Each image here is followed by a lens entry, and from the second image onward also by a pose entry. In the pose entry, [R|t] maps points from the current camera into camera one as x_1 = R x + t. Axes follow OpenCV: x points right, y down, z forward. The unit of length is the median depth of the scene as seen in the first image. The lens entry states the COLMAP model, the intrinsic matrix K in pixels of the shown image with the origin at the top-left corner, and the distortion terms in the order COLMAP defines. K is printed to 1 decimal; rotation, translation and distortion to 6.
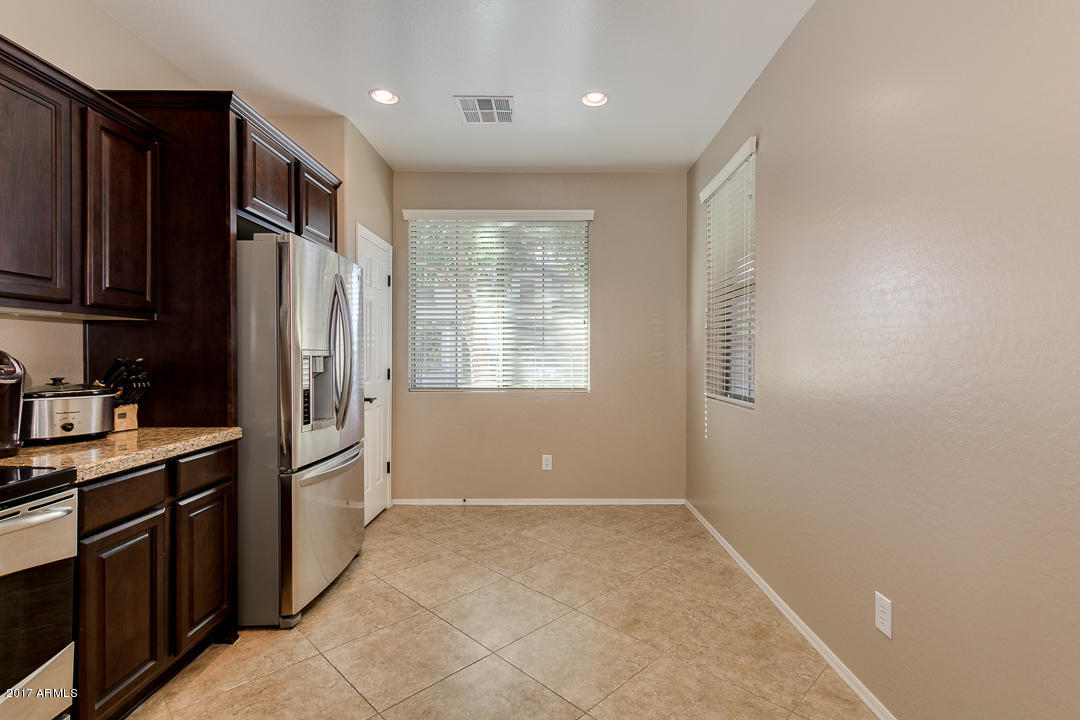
lens RADIAL K [[505.6, 0, 549.6], [0, 505.6, 358.2], [0, 0, 1]] dist [0.019736, -0.006988]
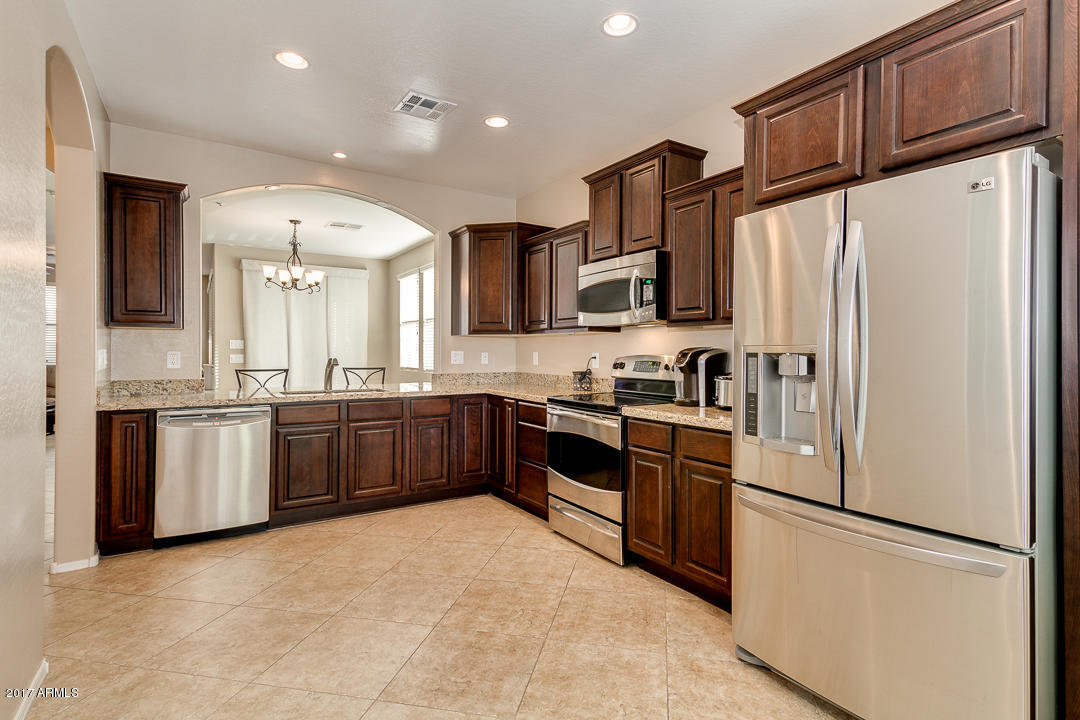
lens RADIAL K [[540.8, 0, 554.5], [0, 540.8, 347.2], [0, 0, 1]] dist [0.028052, -0.000151]
pose [[-0.835118, -0.005469, -0.550044, 0.228667], [-0.005662, 0.999983, -0.001346, -0.008937], [0.550042, 0.001990, -0.835135, 1.264666]]
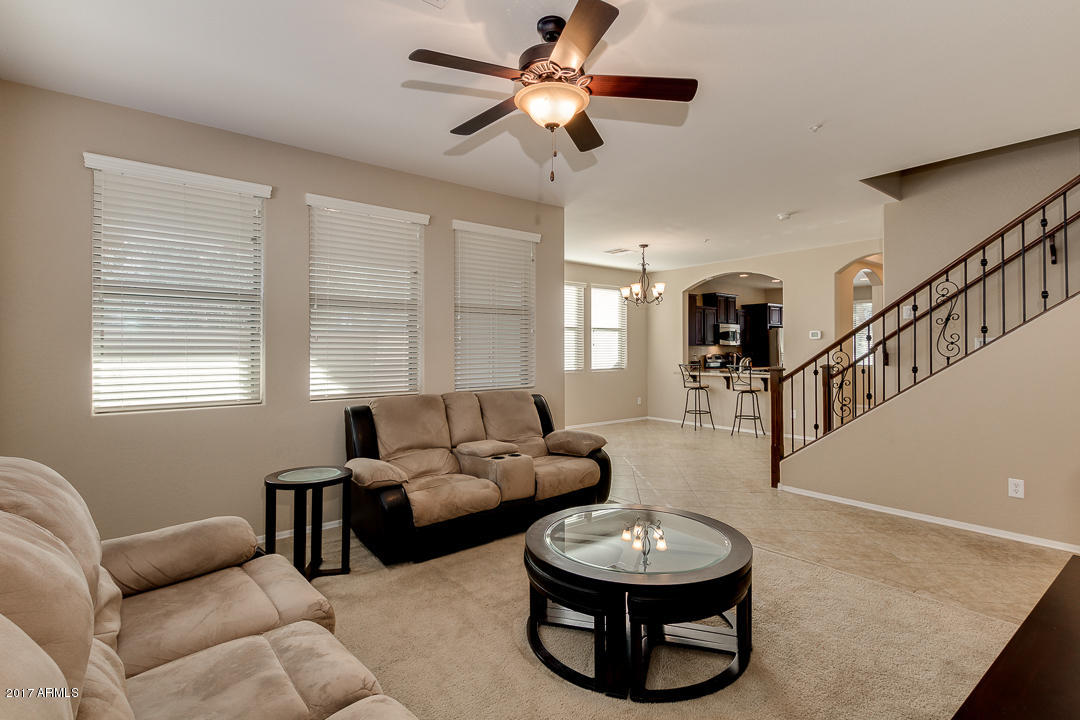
lens RADIAL K [[523.2, 0, 551.0], [0, 523.2, 346.3], [0, 0, 1]] dist [0.010104, 0.000359]
pose [[0.636586, -0.007261, -0.771171, 1.504541], [-0.004128, 0.999909, -0.012823, 0.001061], [0.771194, 0.011346, 0.636499, -2.986649]]
